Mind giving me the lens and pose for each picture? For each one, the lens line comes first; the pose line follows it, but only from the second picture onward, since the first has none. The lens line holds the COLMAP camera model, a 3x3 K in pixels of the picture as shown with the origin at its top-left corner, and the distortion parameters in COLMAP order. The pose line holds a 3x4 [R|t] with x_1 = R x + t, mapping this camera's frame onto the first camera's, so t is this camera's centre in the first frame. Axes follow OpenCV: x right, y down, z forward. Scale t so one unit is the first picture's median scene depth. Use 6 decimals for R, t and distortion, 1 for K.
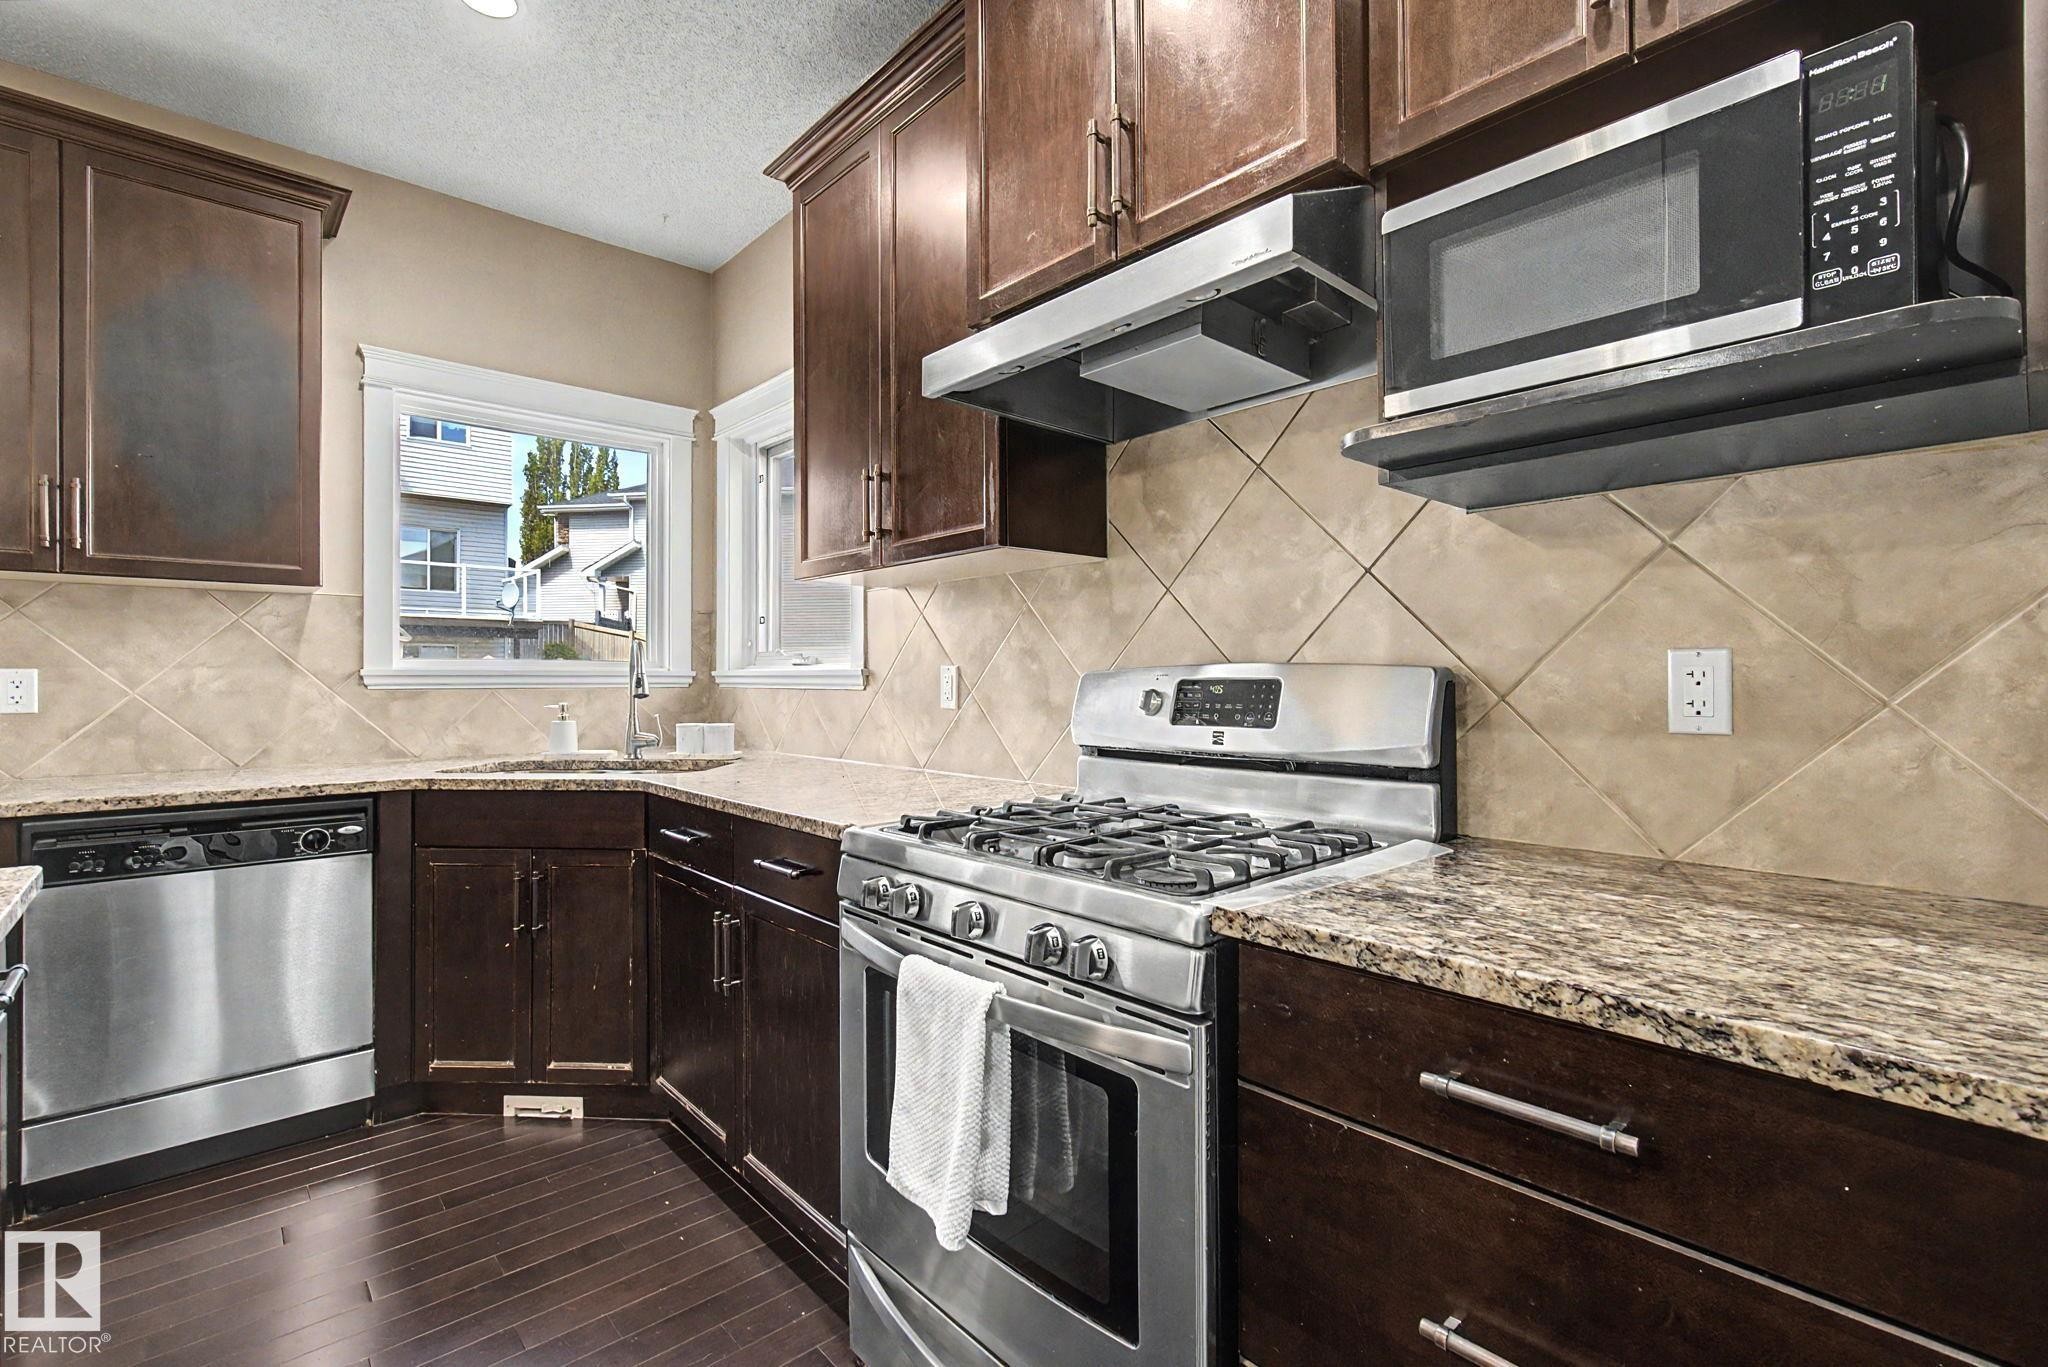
lens RADIAL K [[921.8, 0, 1017.4], [0, 921.8, 673.0], [0, 0, 1]] dist [-0.002665, 0.000021]
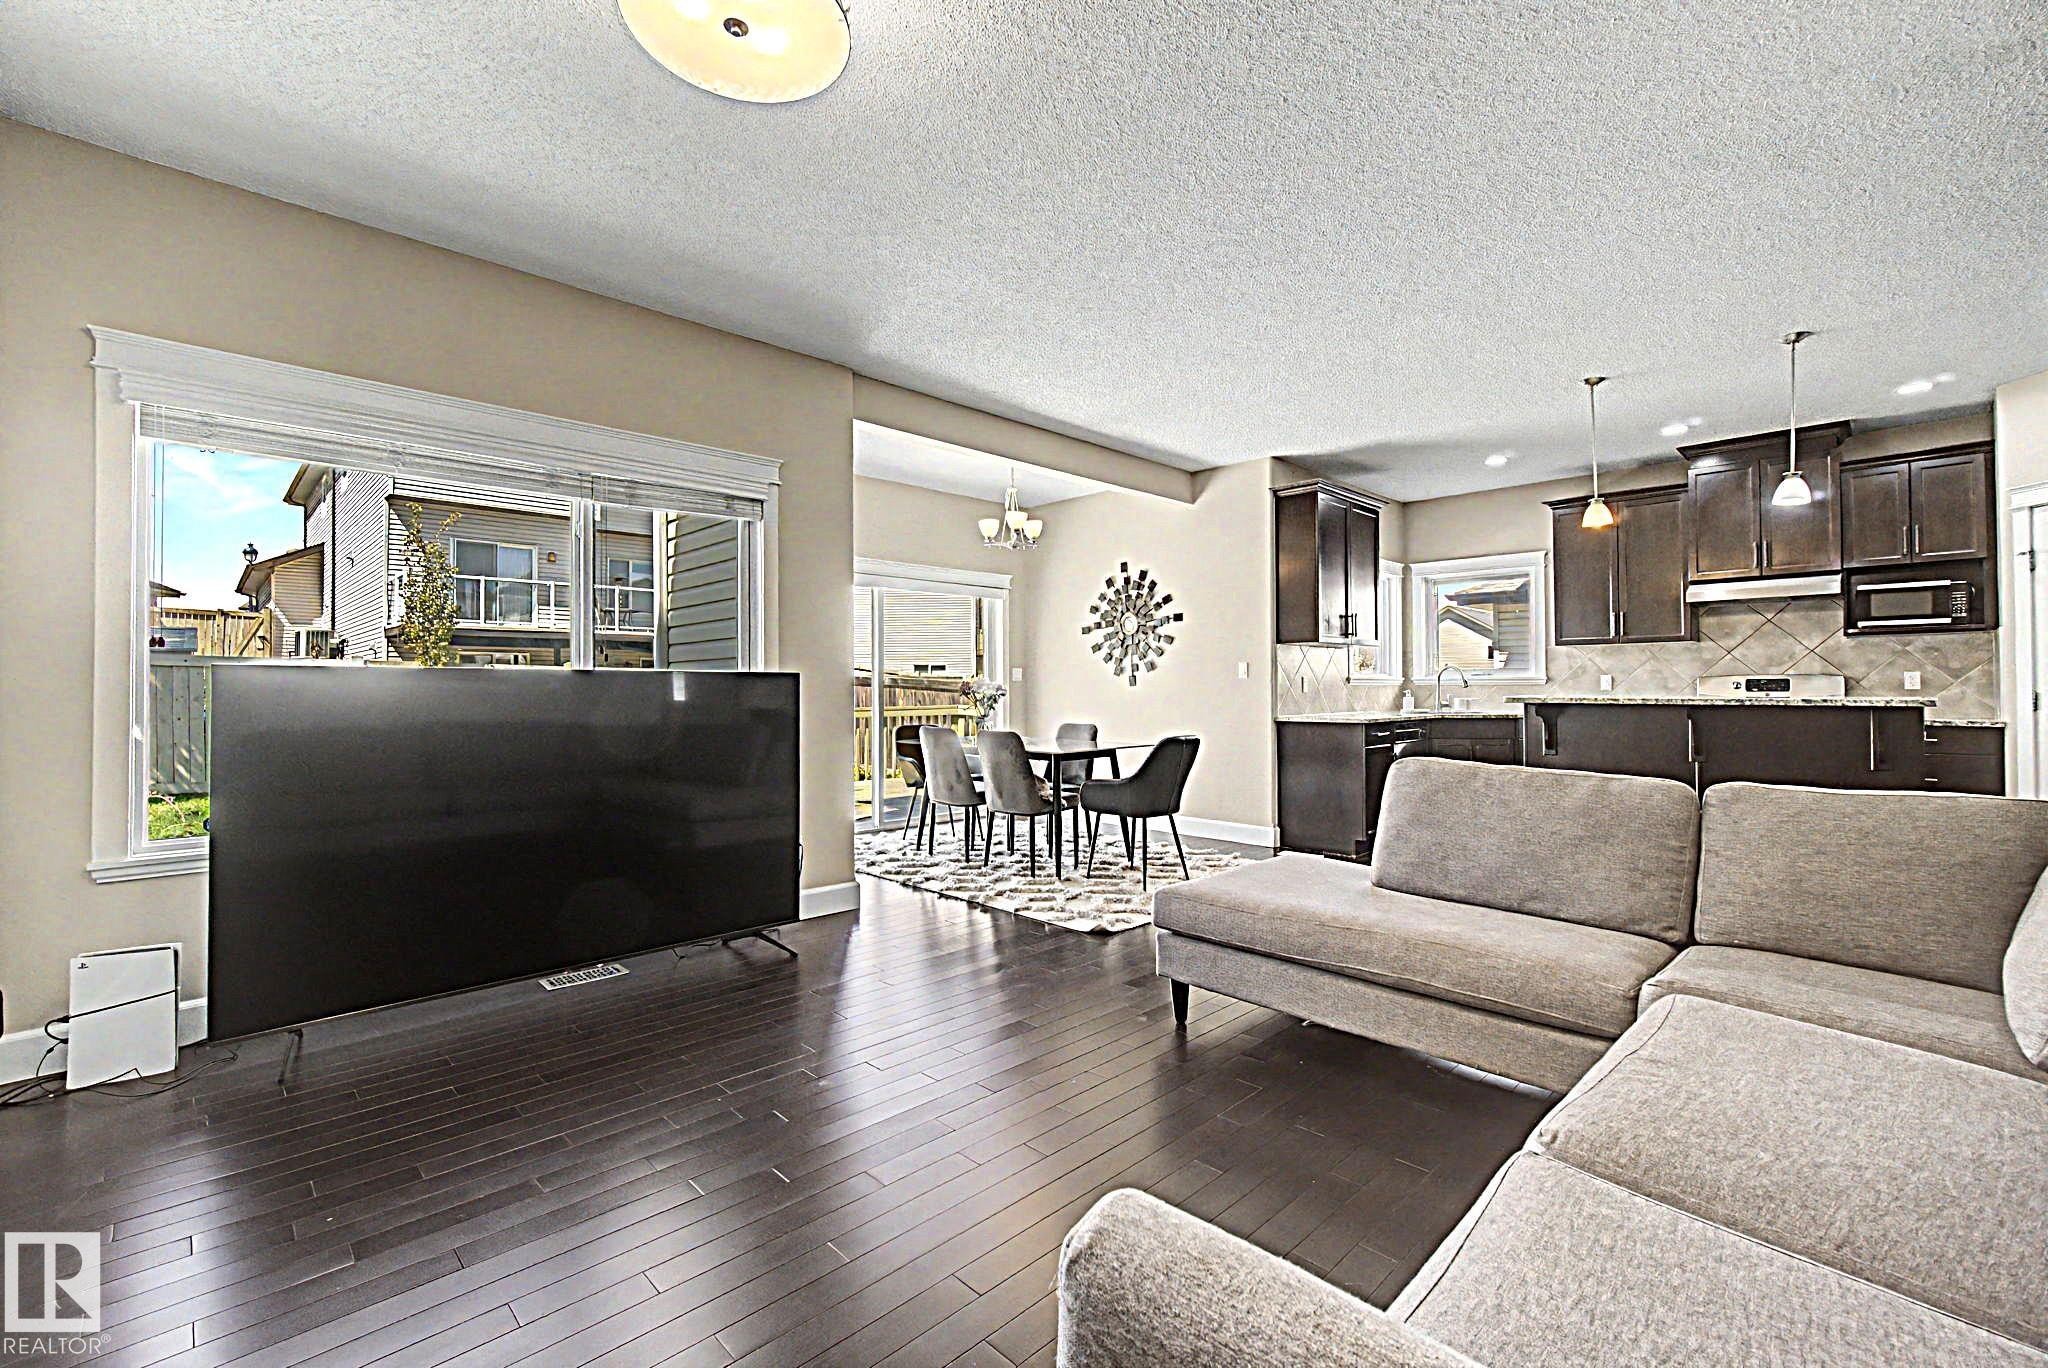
lens RADIAL K [[869.0, 0, 1024.0], [0, 869.0, 684.0], [0, 0, 1]] dist [-0.000960, 0.000122]
pose [[0.999506, 0.002526, 0.031331, -2.890307], [-0.002487, 0.999996, -0.001267, 0.040063], [-0.031334, 0.001189, 0.999508, -2.421789]]
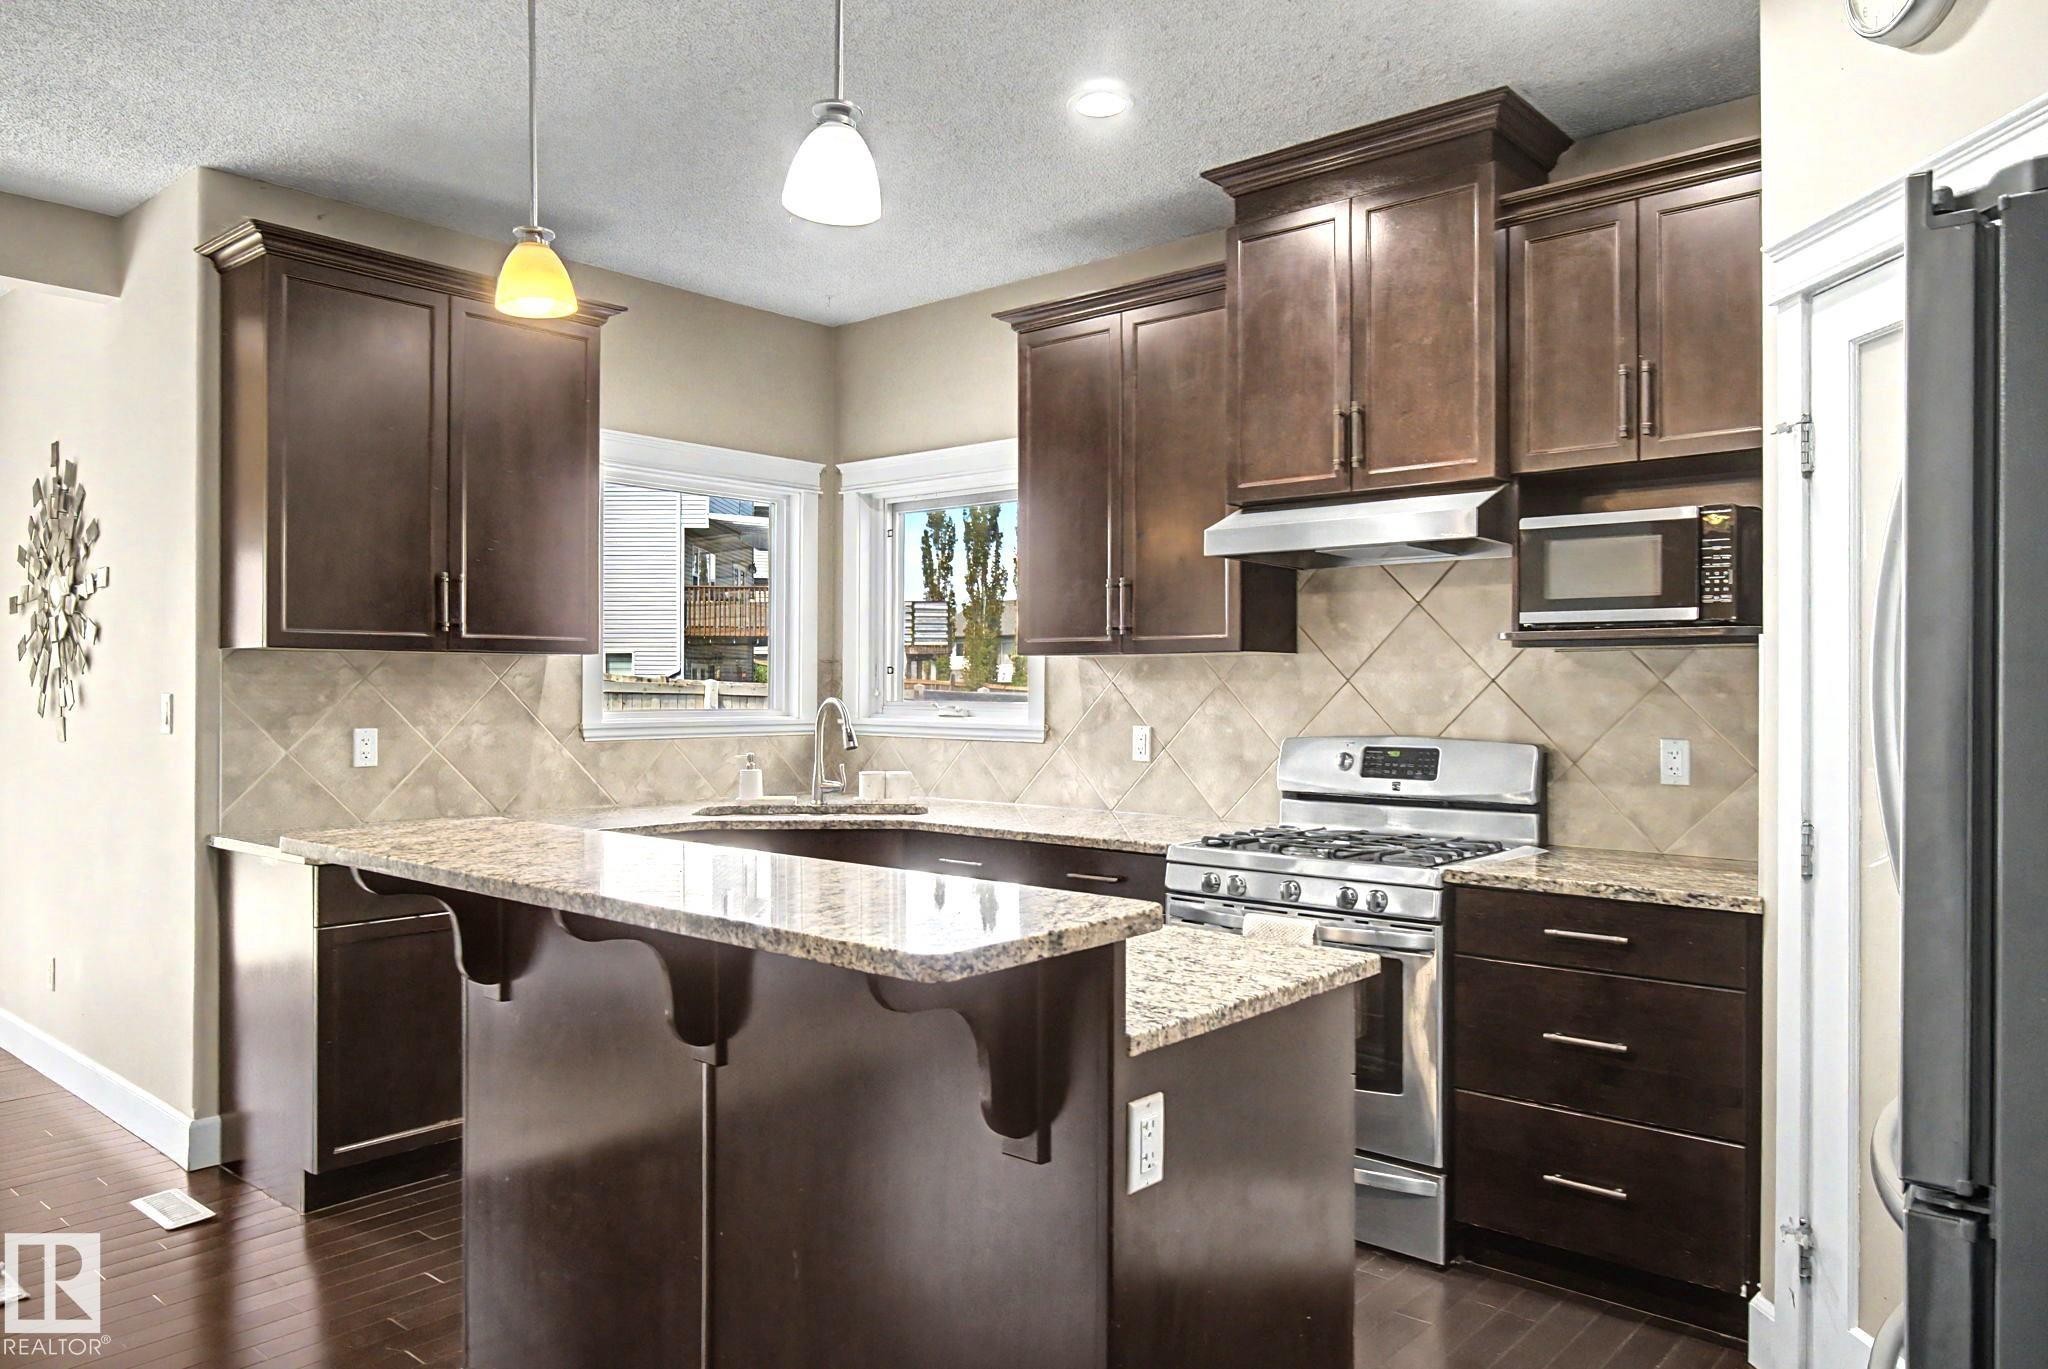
lens RADIAL K [[1398.6, 0, 1024.0], [0, 1398.6, 684.5], [0, 0, 1]] dist [0.004434, 0.001091]
pose [[0.992281, 0.006078, 0.123858, -0.670867], [-0.006669, 0.999968, 0.004358, -0.102319], [-0.123828, -0.005150, 0.992290, -1.201656]]
